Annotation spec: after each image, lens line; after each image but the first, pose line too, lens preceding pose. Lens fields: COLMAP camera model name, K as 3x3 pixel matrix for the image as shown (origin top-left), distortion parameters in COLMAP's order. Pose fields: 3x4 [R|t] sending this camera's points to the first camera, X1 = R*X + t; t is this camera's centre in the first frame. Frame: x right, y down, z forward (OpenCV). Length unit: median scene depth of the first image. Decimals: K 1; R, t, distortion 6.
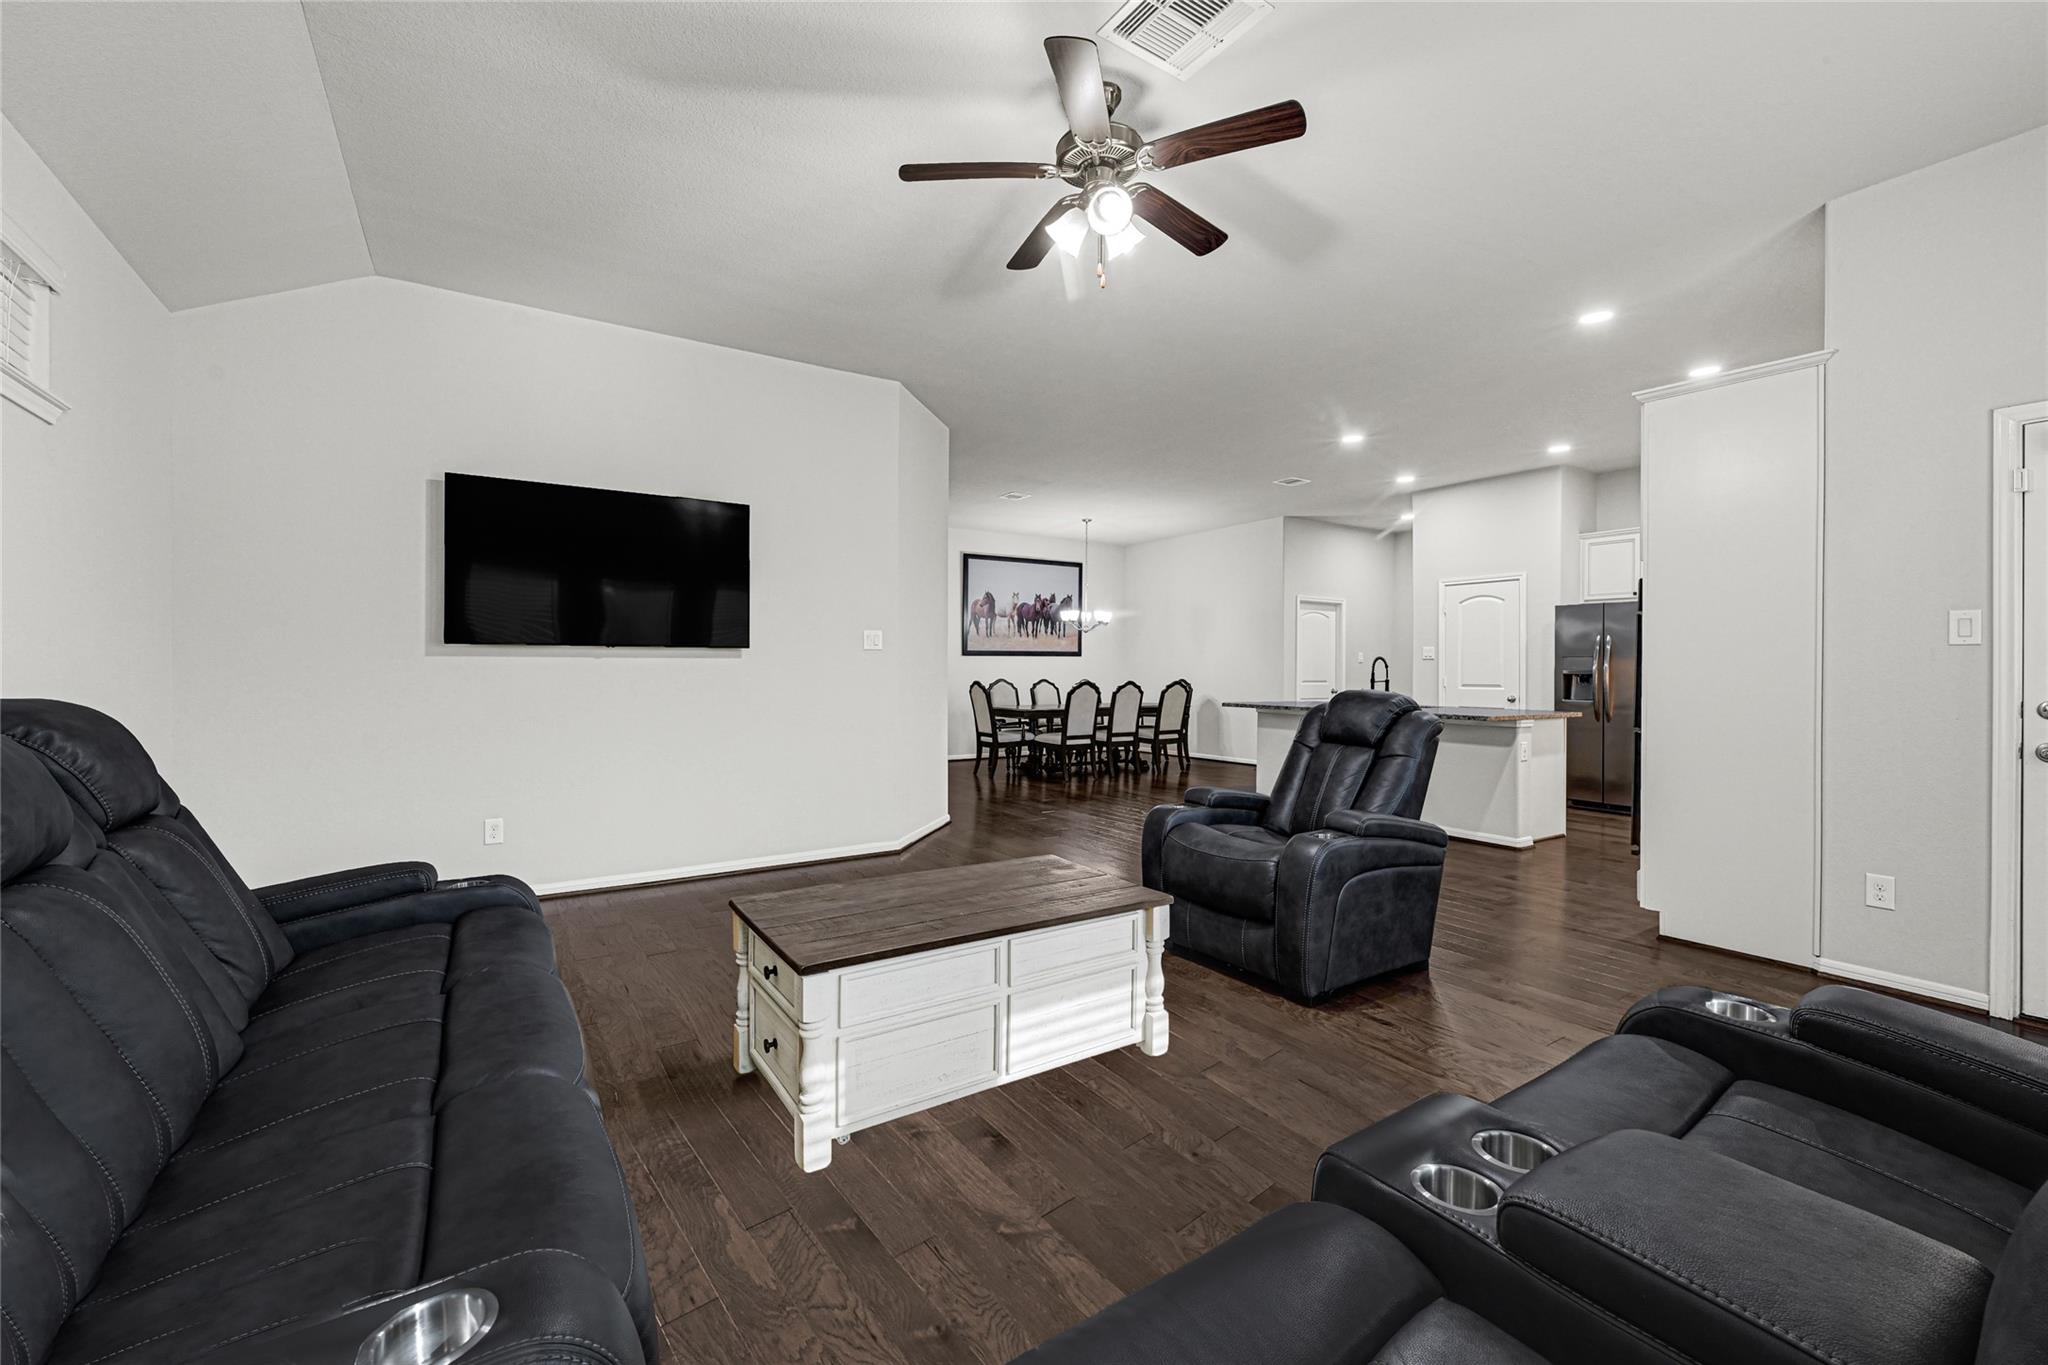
lens RADIAL K [[838.3, 0, 1028.3], [0, 838.3, 670.5], [0, 0, 1]] dist [-0.000307, -0.000034]
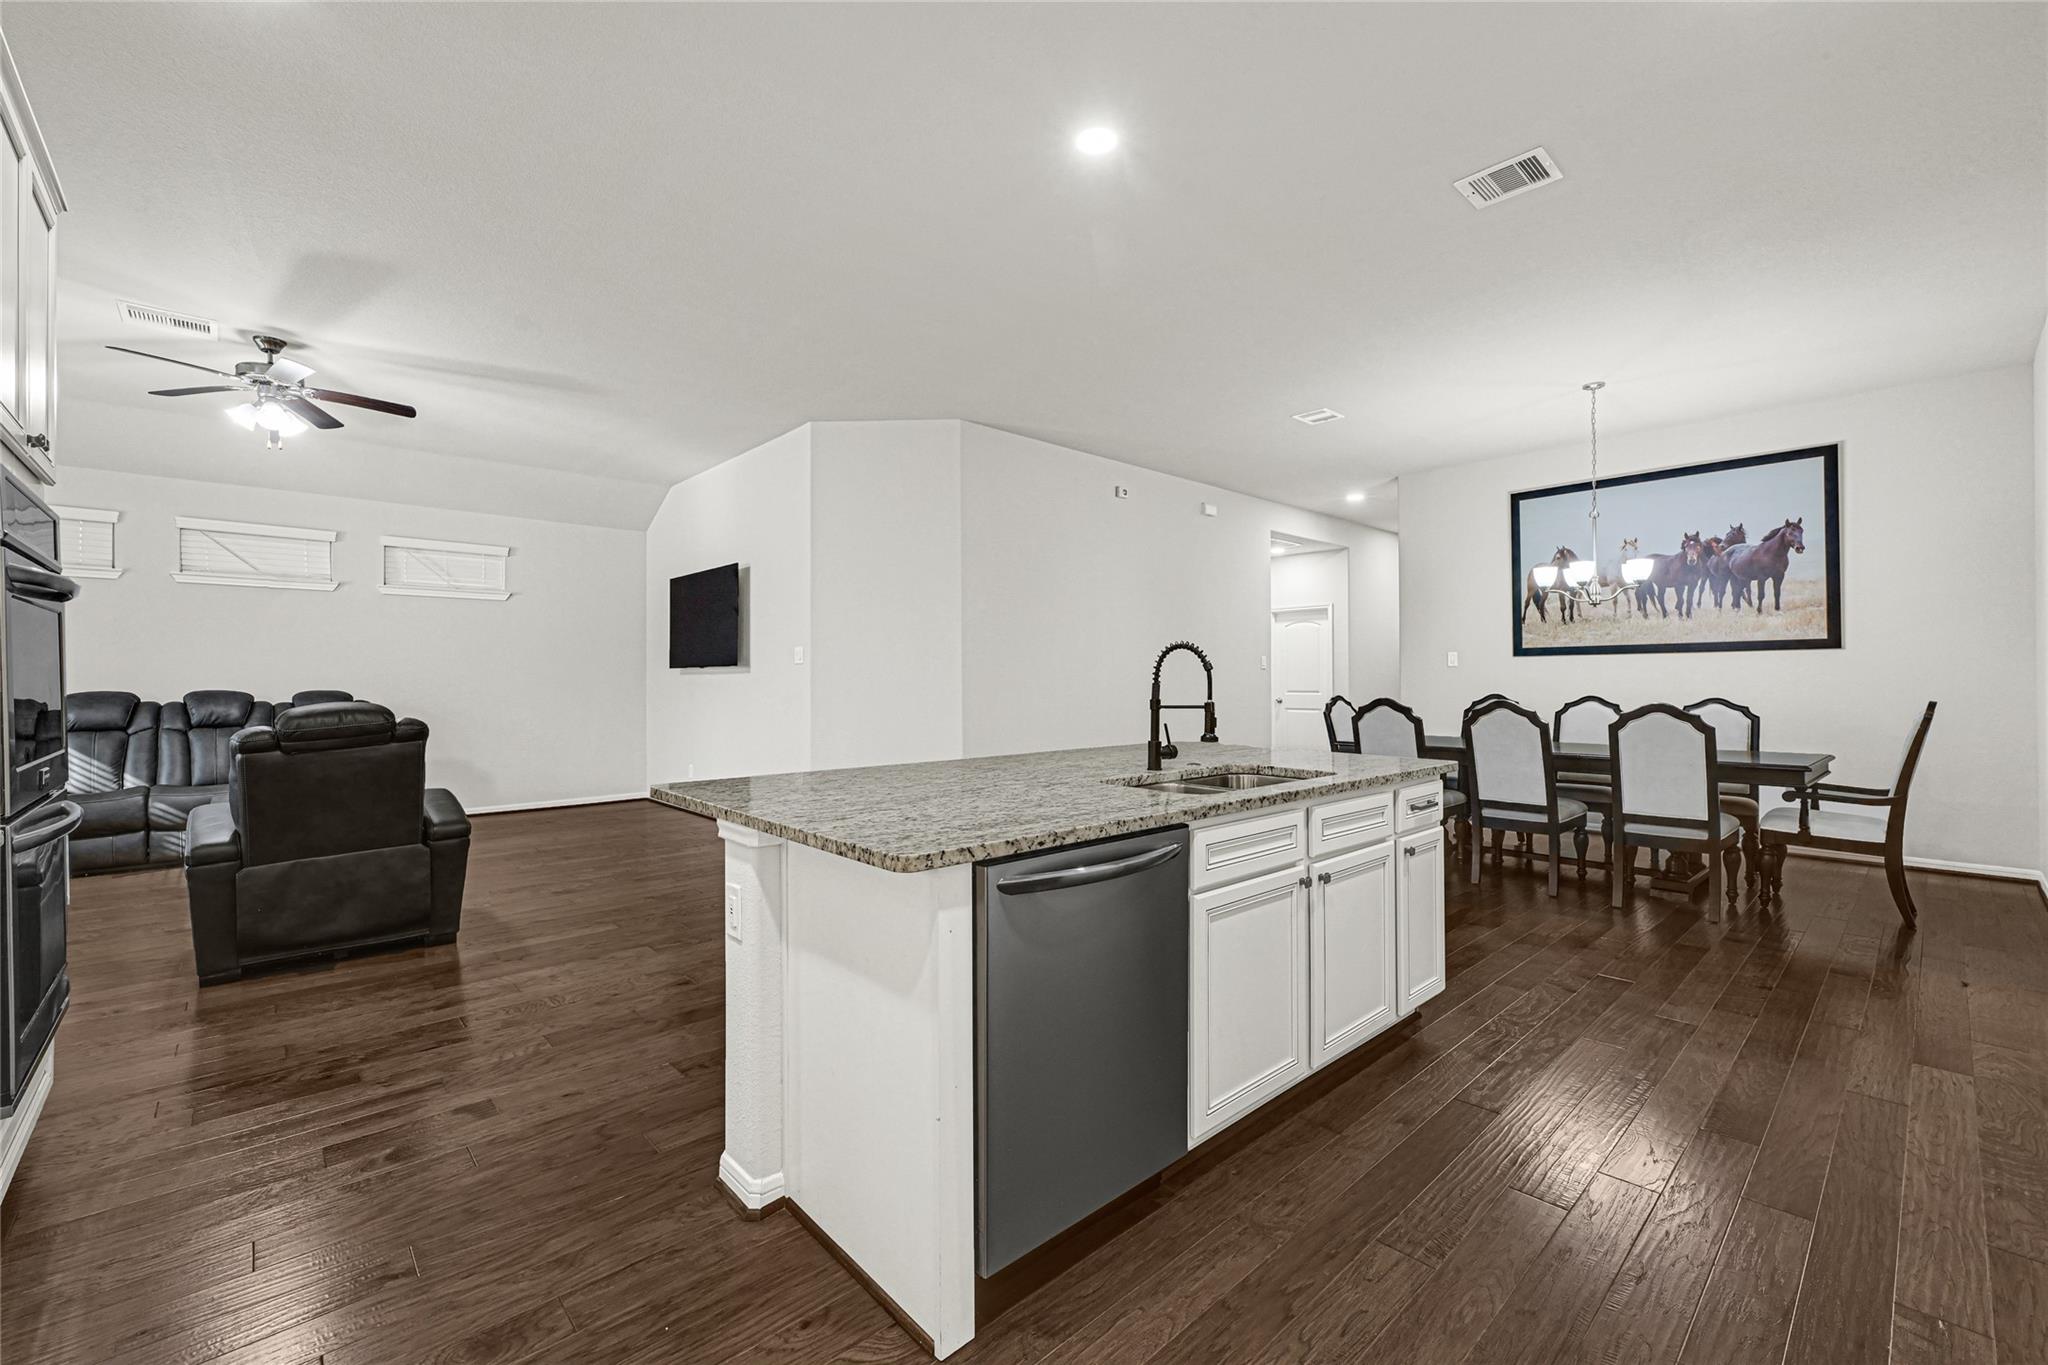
lens RADIAL K [[838.3, 0, 1028.3], [0, 838.3, 670.5], [0, 0, 1]] dist [-0.000307, -0.000034]
pose [[0.157025, -0.013838, -0.987498, 0.478514], [0.000770, 0.999903, -0.013889, 0.000965], [0.987594, 0.001420, 0.157020, 0.537348]]
